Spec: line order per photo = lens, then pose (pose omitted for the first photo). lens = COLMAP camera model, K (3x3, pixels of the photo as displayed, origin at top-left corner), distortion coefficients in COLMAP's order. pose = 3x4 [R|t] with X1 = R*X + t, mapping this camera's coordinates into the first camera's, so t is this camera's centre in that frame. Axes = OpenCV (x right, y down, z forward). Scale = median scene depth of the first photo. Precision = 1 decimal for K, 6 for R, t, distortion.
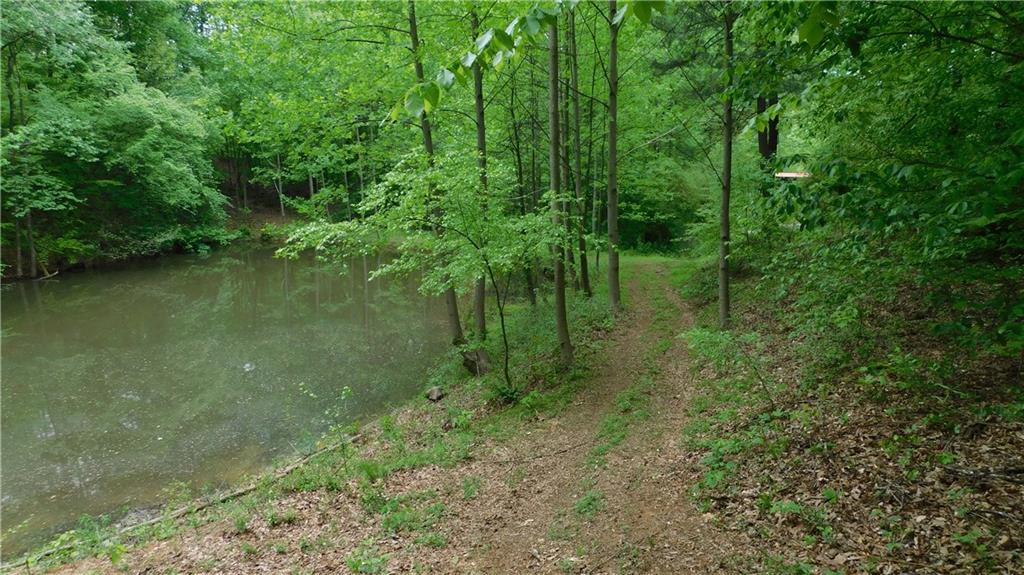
lens RADIAL K [[676.1, 0, 512.0], [0, 676.1, 287.5], [0, 0, 1]] dist [-0.055735, 0.042245]
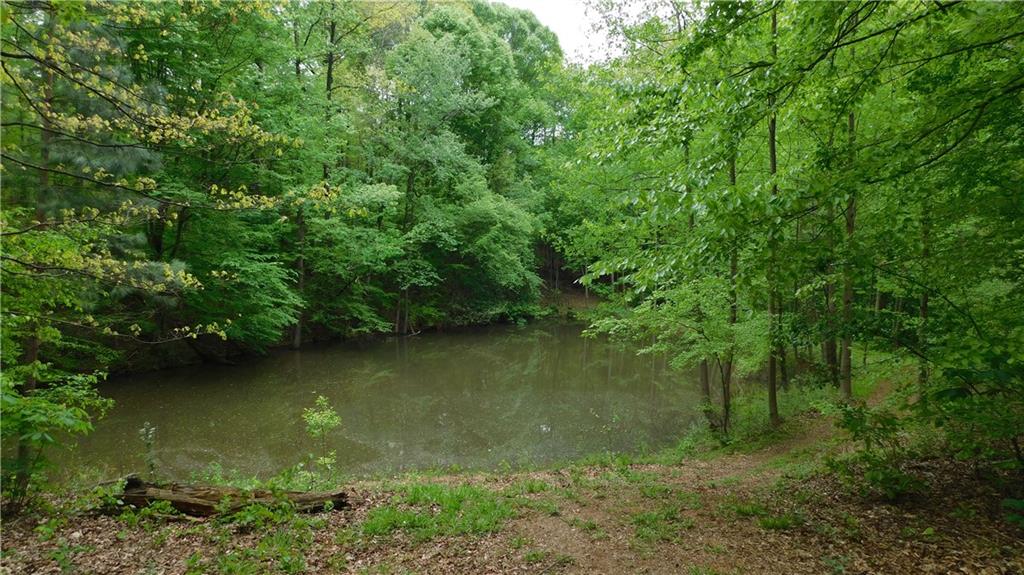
lens RADIAL K [[676.1, 0, 512.0], [0, 676.1, 287.5], [0, 0, 1]] dist [-0.055735, 0.042245]
pose [[0.905676, 0.048497, -0.421188, 0.042628], [-0.098644, 0.990277, -0.098090, 0.003730], [0.412336, 0.130385, 0.901654, -0.137808]]
